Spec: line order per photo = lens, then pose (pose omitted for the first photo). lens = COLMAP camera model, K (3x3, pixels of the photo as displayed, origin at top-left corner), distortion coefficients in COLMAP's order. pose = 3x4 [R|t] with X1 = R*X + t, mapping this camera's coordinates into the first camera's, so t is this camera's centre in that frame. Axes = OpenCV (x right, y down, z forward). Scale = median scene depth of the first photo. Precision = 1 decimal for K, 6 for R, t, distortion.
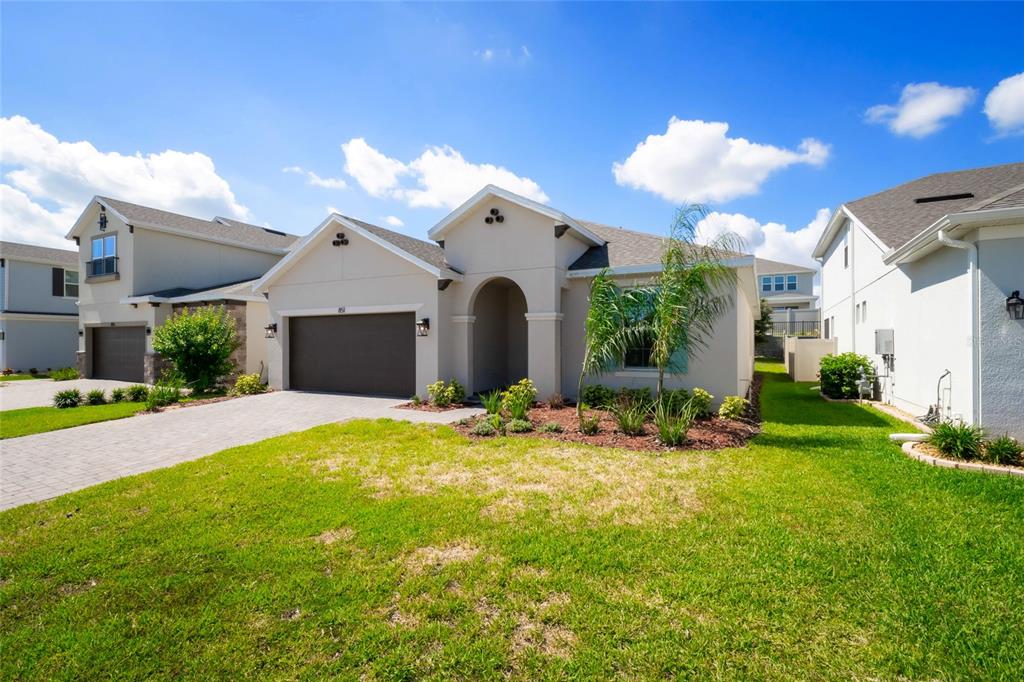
lens RADIAL K [[464.5, 0, 512.0], [0, 464.5, 341.0], [0, 0, 1]] dist [0.000354, 0.000082]
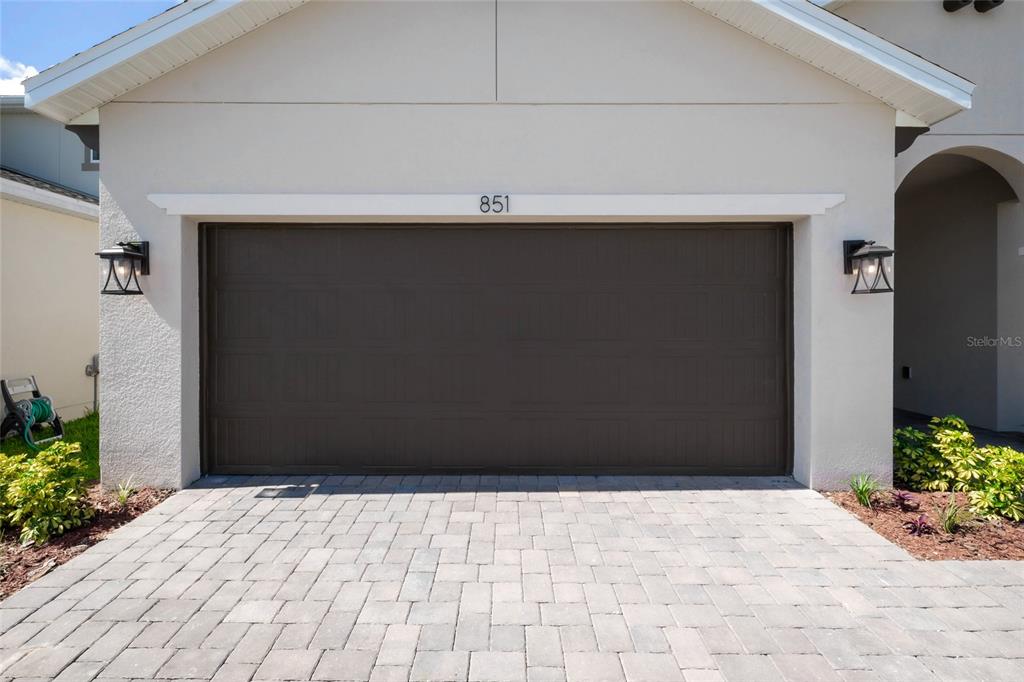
lens RADIAL K [[445.7, 0, 495.3], [0, 445.7, 319.4], [0, 0, 1]] dist [0.001108, -0.000052]
pose [[0.879326, 0.003439, 0.476208, -0.551140], [-0.001254, 0.999987, -0.004906, 0.009610], [-0.476219, 0.003717, 0.879319, 0.827098]]
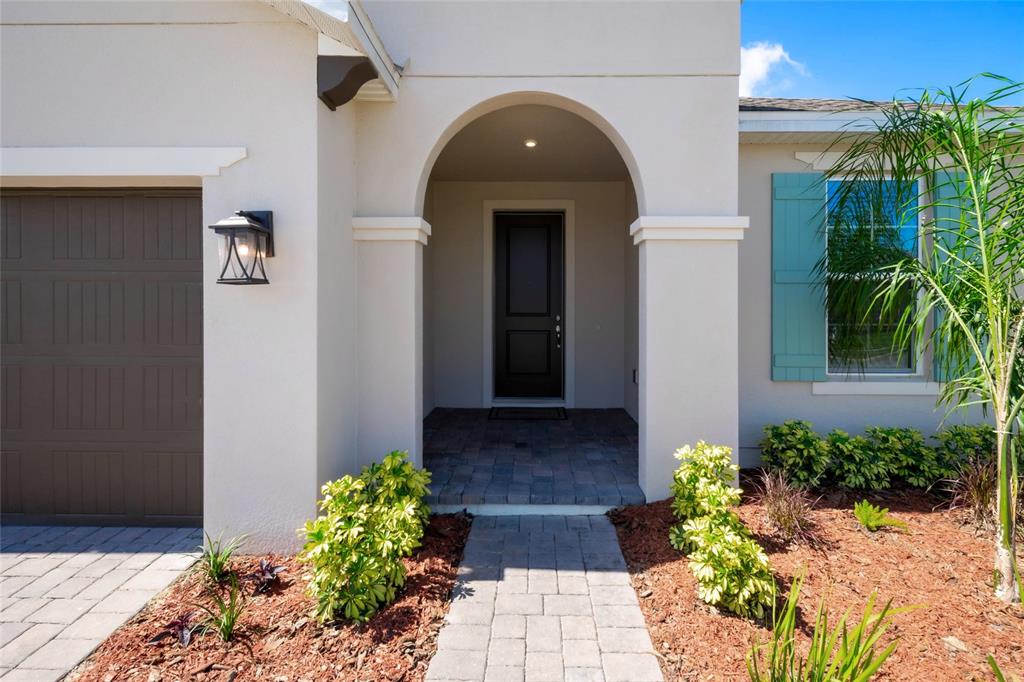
lens RADIAL K [[456.8, 0, 525.3], [0, 456.8, 308.0], [0, 0, 1]] dist [0.001083, 0.000222]
pose [[0.881395, 0.002647, 0.472373, -0.172053], [-0.000947, 0.999992, -0.003837, 0.002713], [-0.472380, 0.002934, 0.881390, 0.712293]]
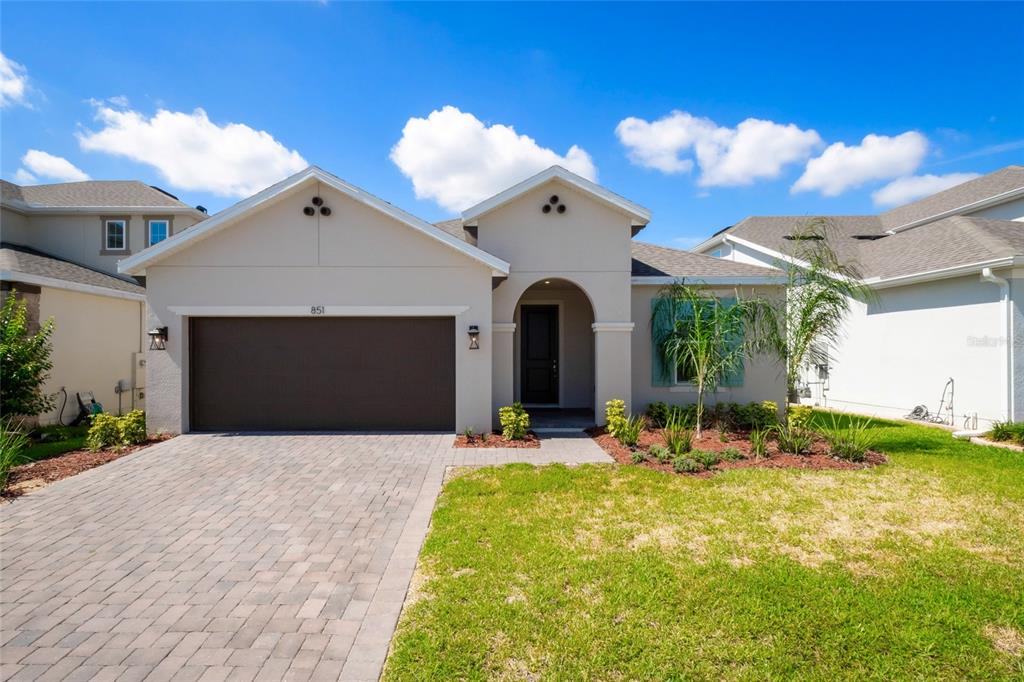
lens RADIAL K [[480.0, 0, 486.3], [0, 480.0, 350.8], [0, 0, 1]] dist [0.000402, -0.000031]
pose [[0.879510, 0.005137, 0.475853, -0.532152], [0.000302, 0.999936, -0.011353, 0.001786], [-0.475881, 0.010129, 0.879451, 0.292670]]
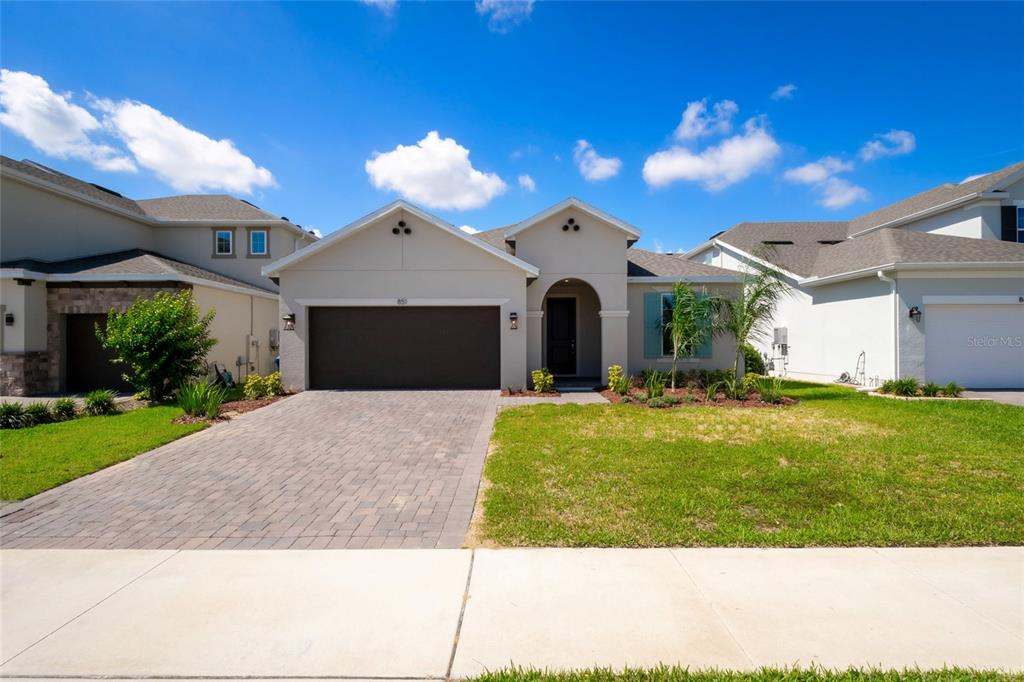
lens RADIAL K [[464.5, 0, 512.0], [0, 464.5, 341.0], [0, 0, 1]] dist [0.000354, 0.000082]
pose [[0.880299, 0.005150, 0.474392, -0.681697], [0.001623, 0.999903, -0.013865, 0.031037], [-0.474417, 0.012975, 0.880205, 0.062456]]
